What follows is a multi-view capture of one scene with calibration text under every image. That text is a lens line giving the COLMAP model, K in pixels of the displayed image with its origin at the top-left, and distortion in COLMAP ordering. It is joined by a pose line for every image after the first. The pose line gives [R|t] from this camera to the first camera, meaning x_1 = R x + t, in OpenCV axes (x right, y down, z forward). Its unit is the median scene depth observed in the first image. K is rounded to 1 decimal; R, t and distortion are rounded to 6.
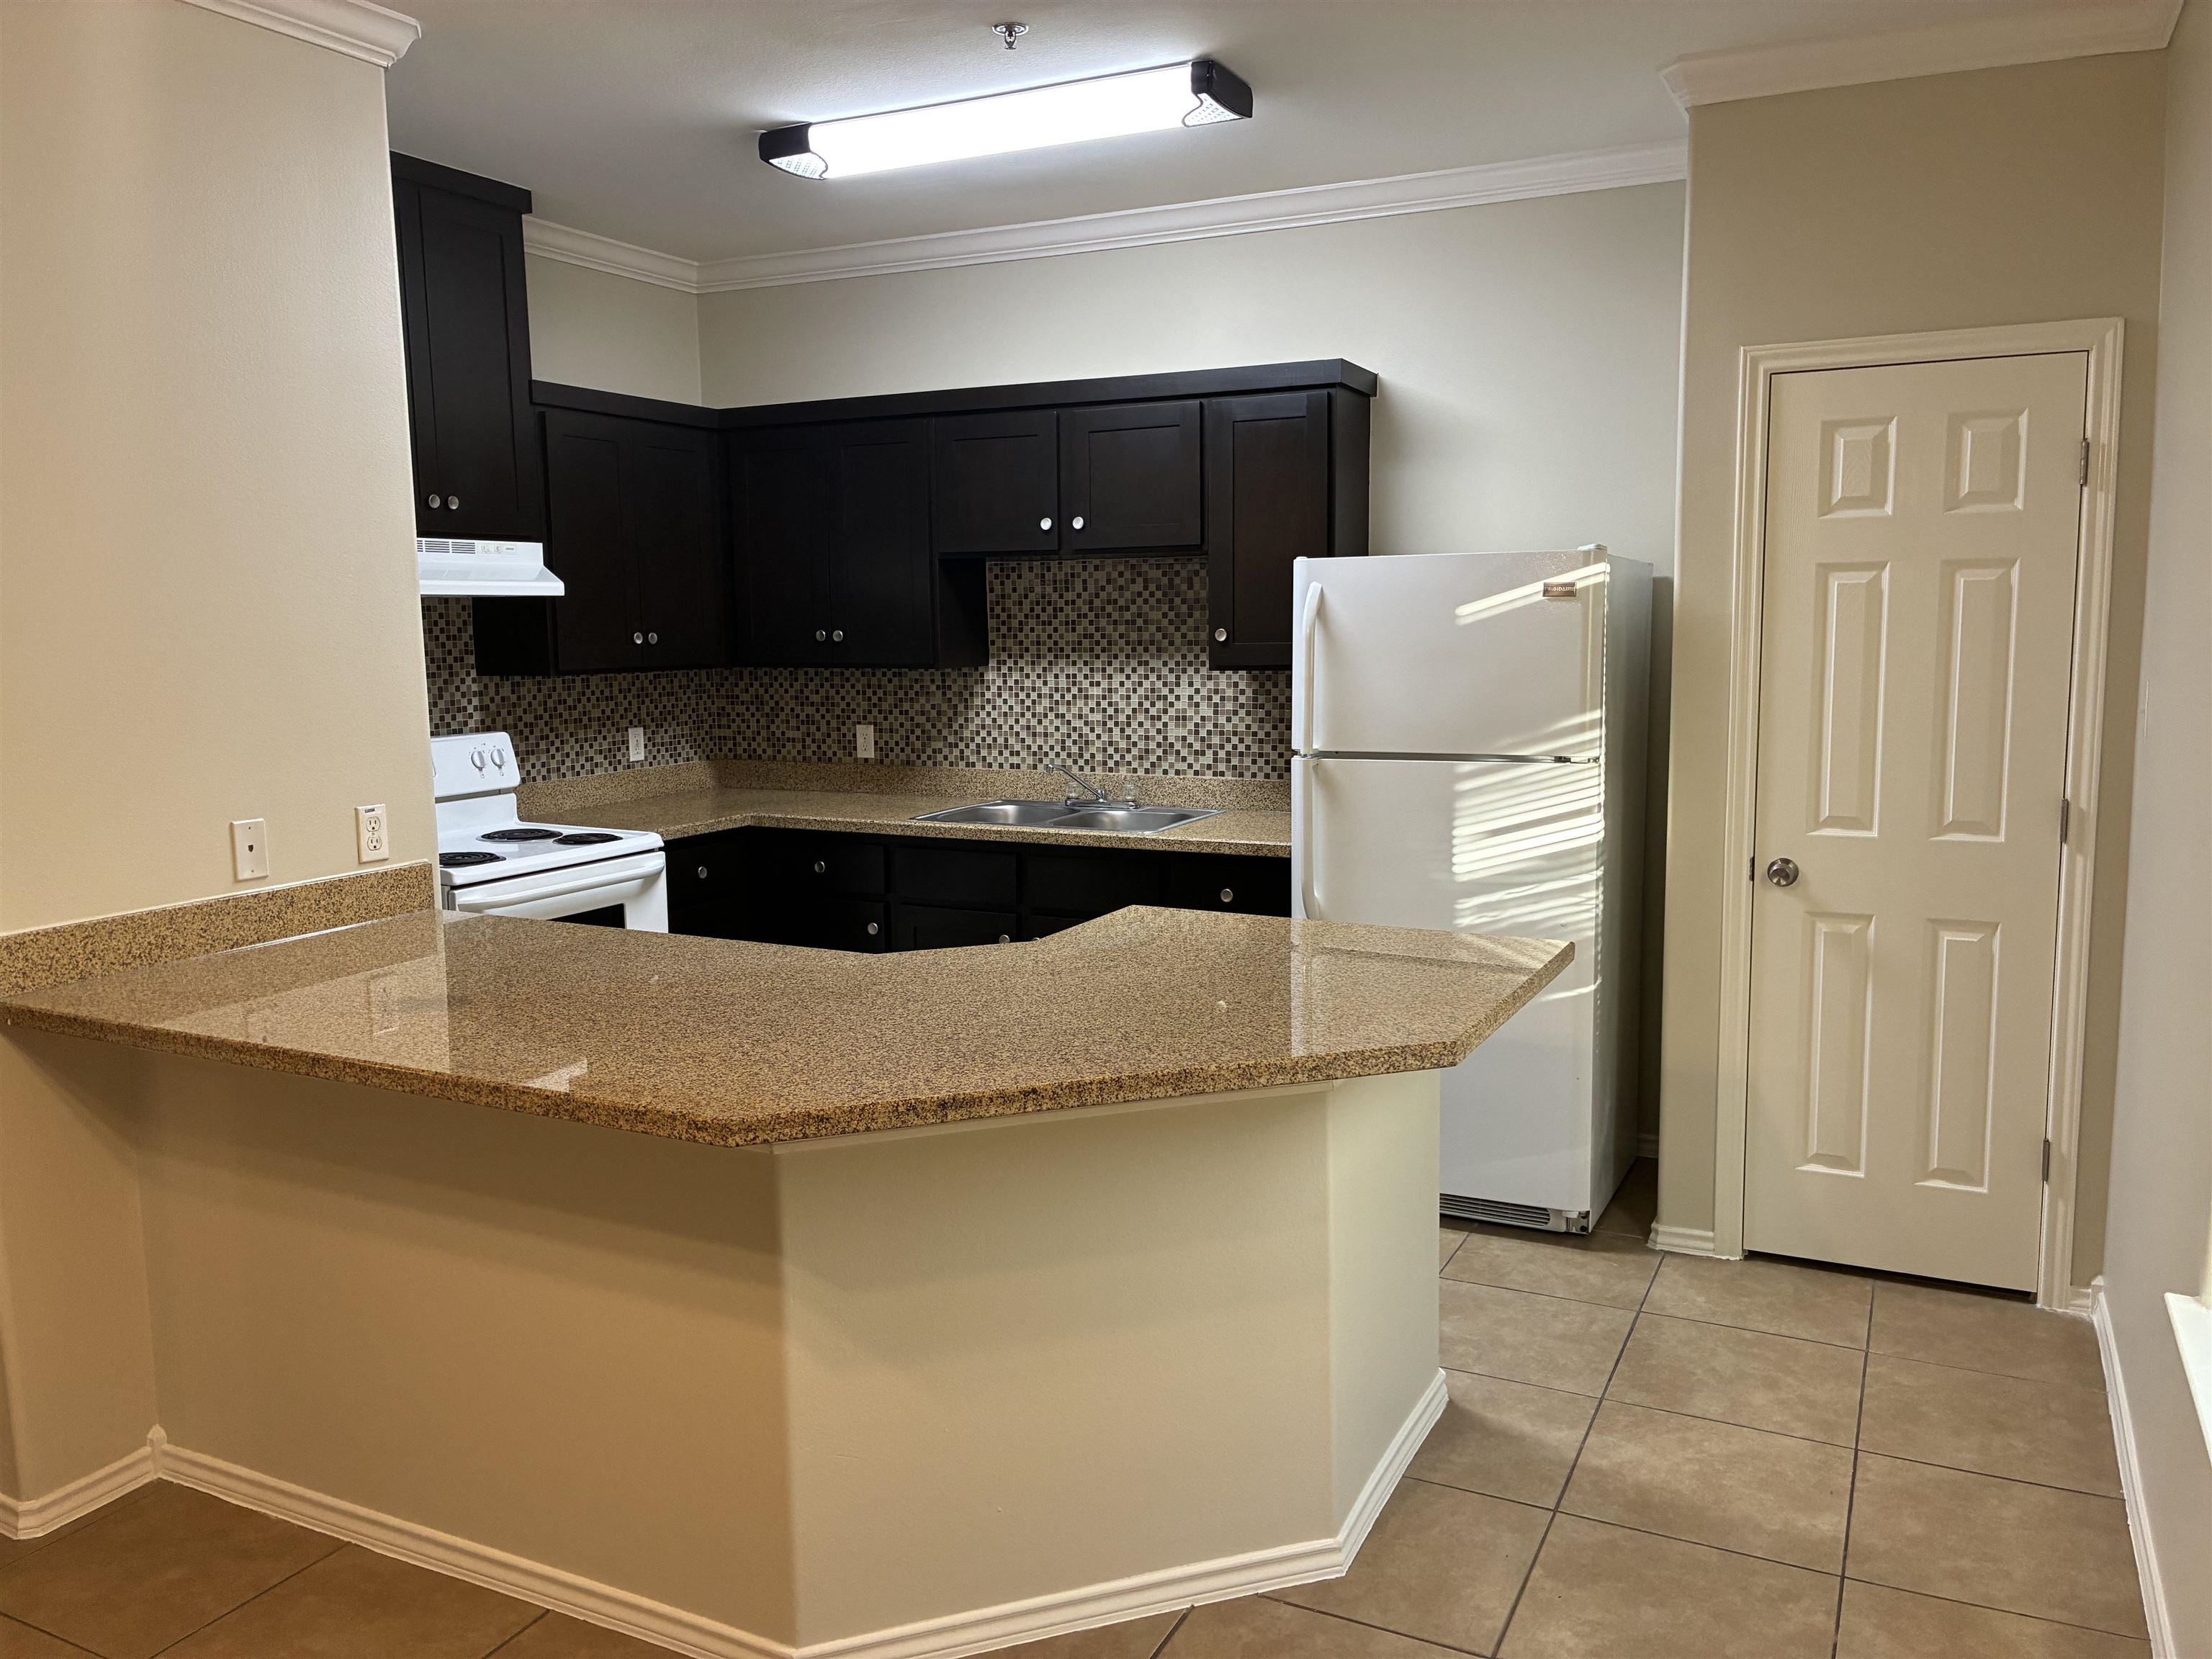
lens RADIAL K [[1646.6, 0, 1089.4], [0, 1646.6, 832.0], [0, 0, 1]] dist [0.079950, -0.042223]
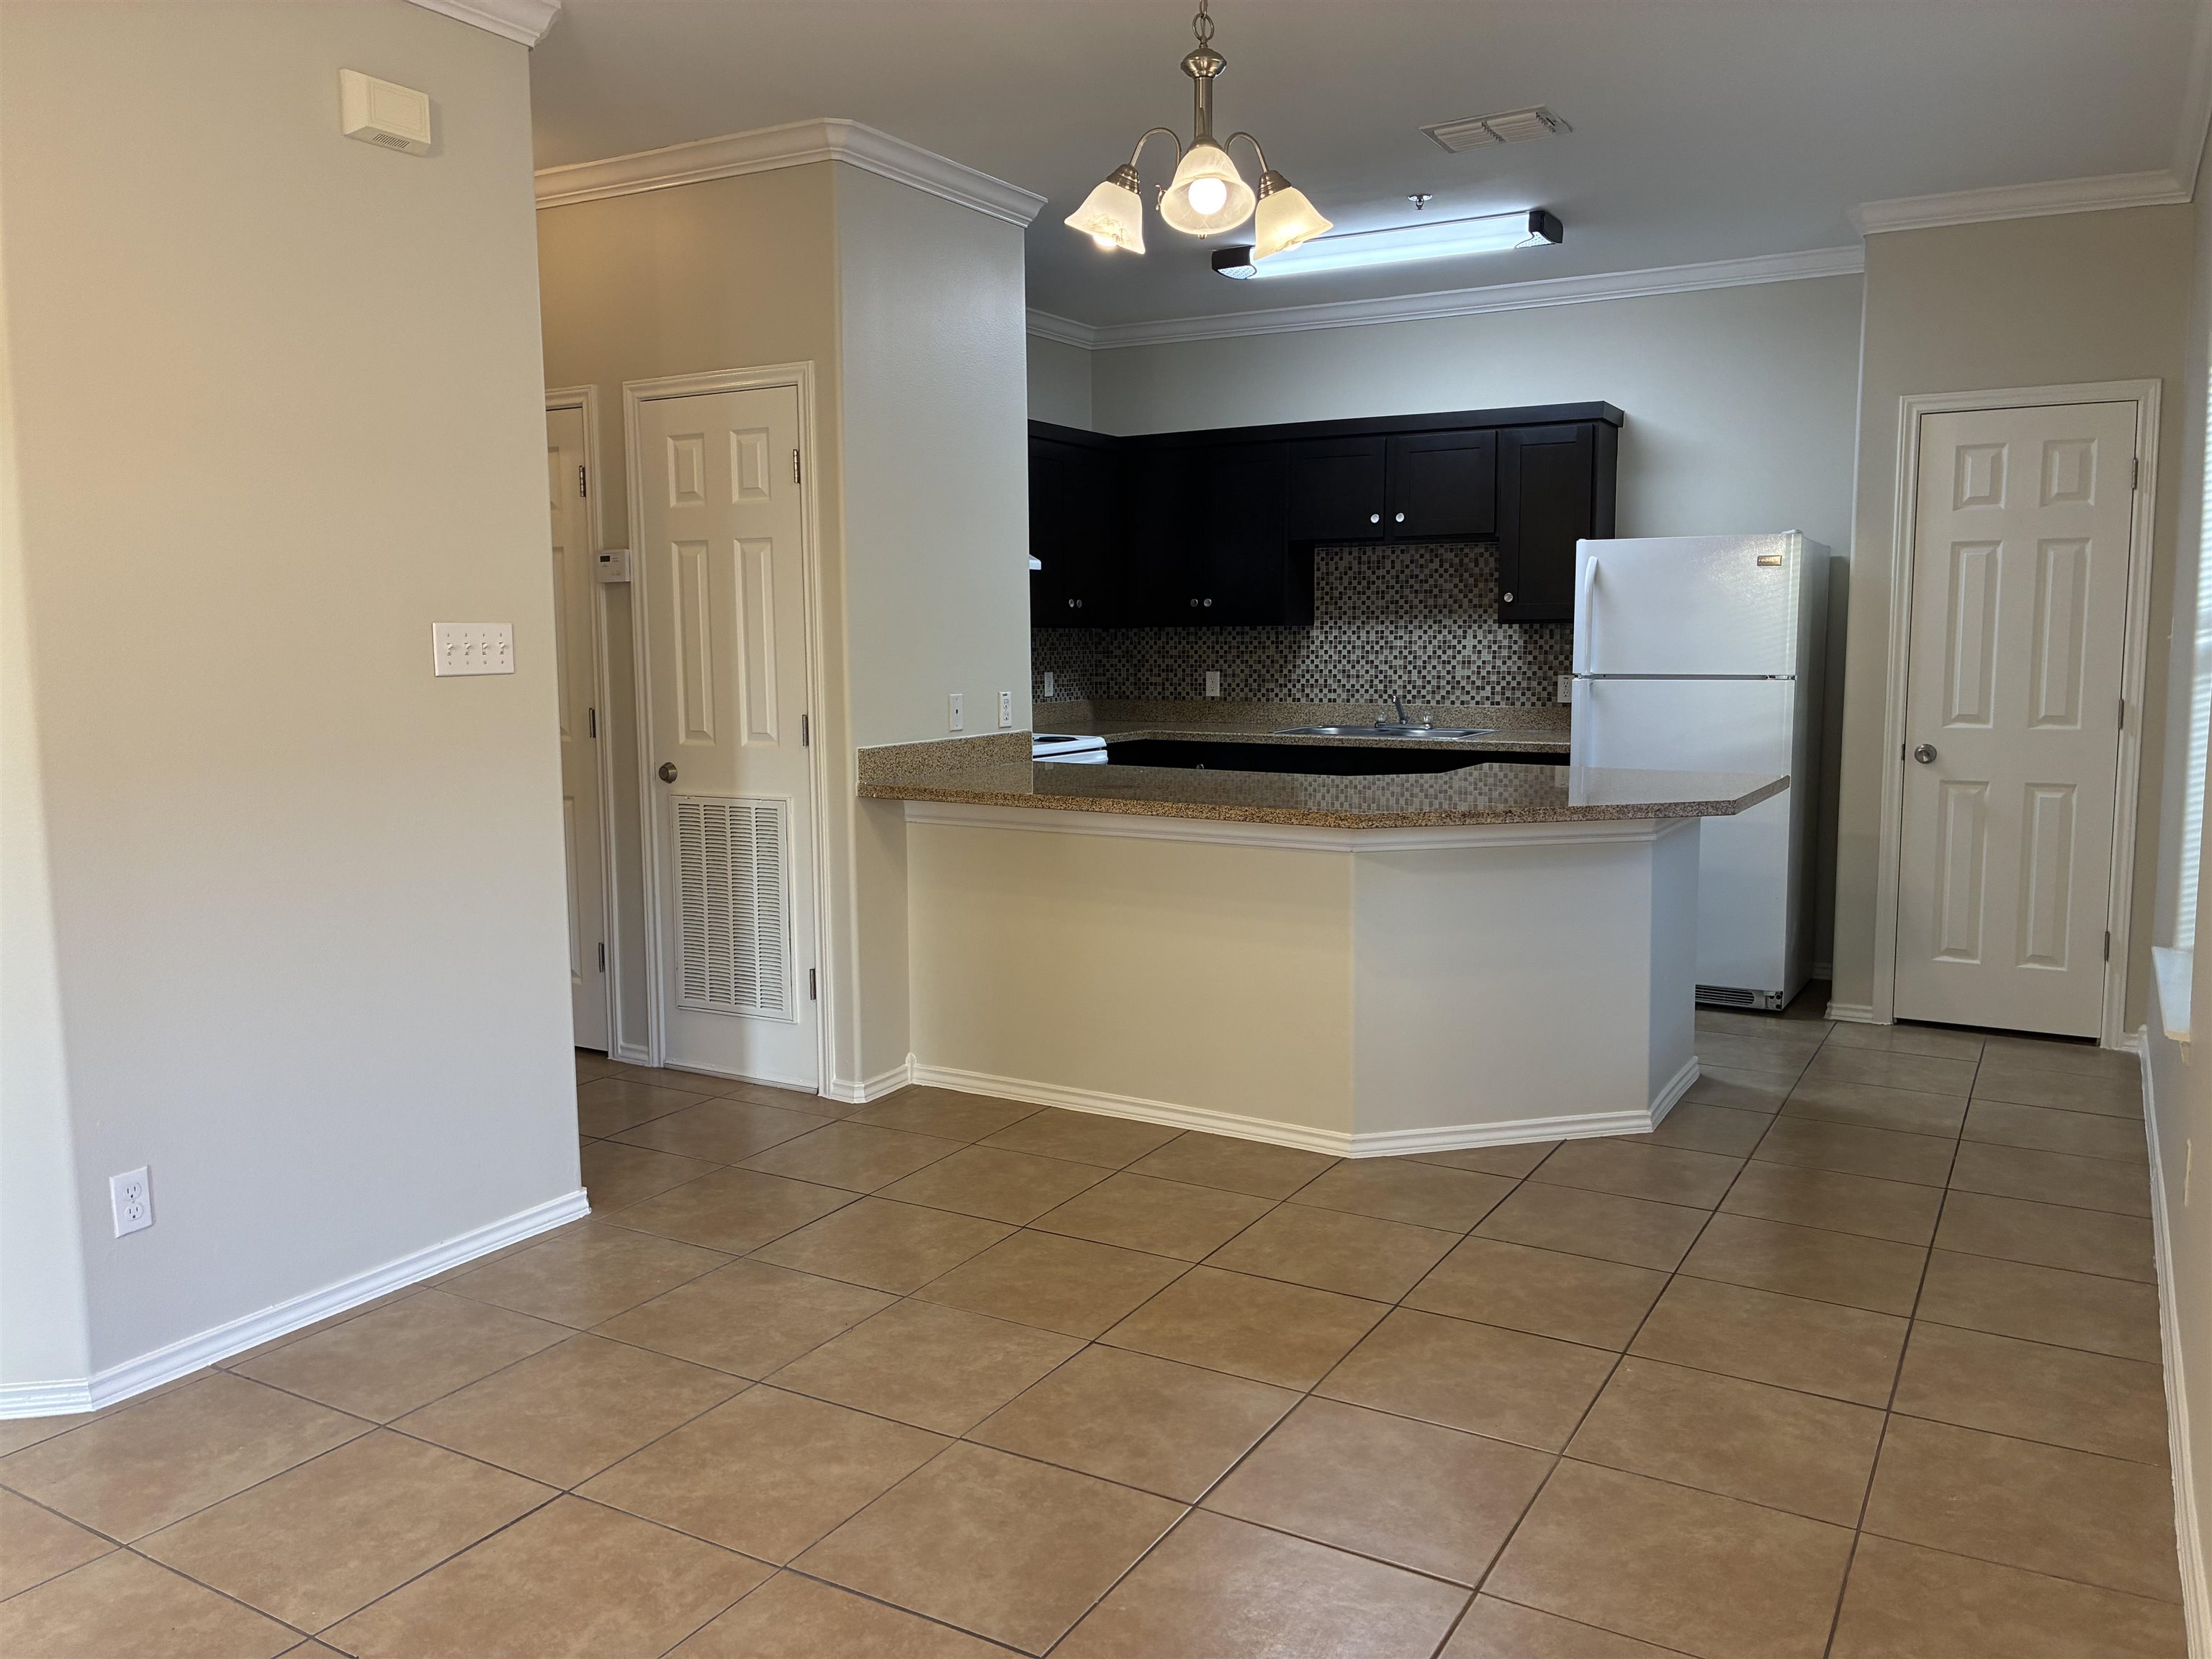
lens RADIAL K [[1646.6, 0, 1112.7], [0, 1646.6, 824.9], [0, 0, 1]] dist [0.079950, -0.042223]
pose [[0.998516, 0.013309, -0.052810, -0.176115], [-0.013963, 0.999830, -0.012033, 0.093026], [0.052641, 0.012752, 0.998532, -0.406835]]
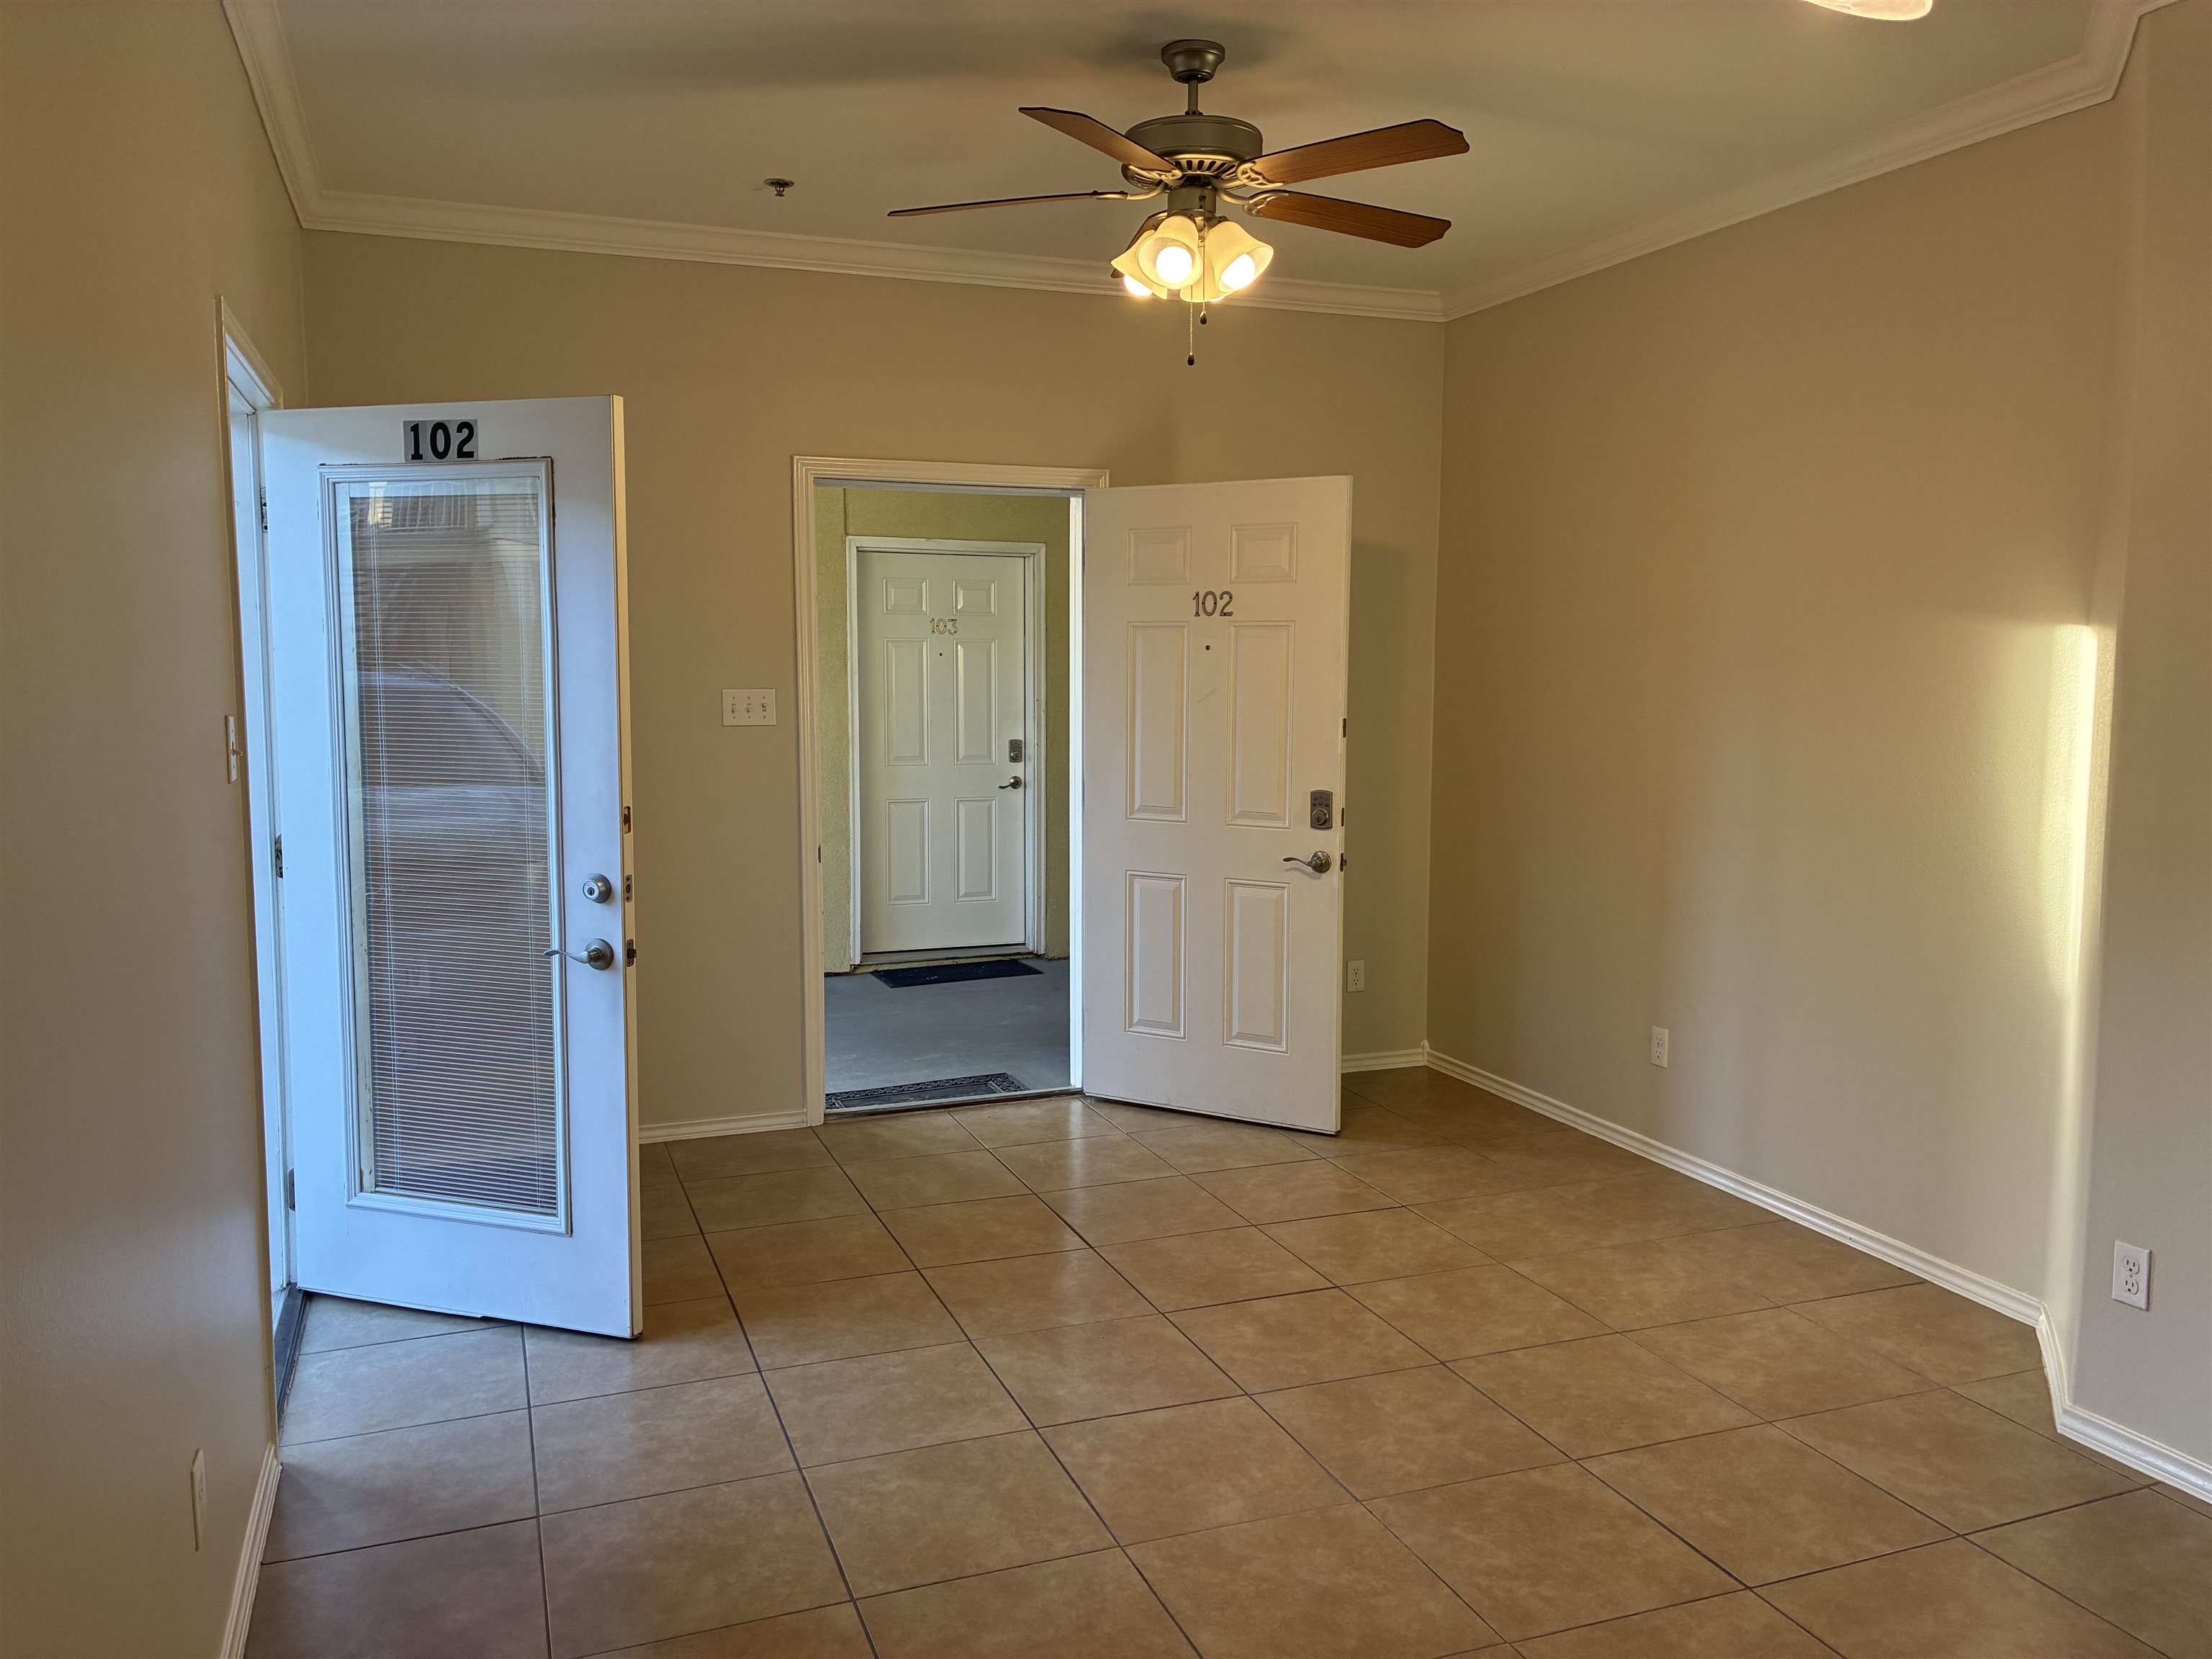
lens RADIAL K [[1646.6, 0, 1090.0], [0, 1646.6, 822.9], [0, 0, 1]] dist [0.079950, -0.042223]
pose [[-0.664936, 0.082165, -0.742367, 0.222334], [-0.092960, 0.977098, 0.191409, -0.047558], [0.741092, 0.196285, -0.642070, 0.431509]]
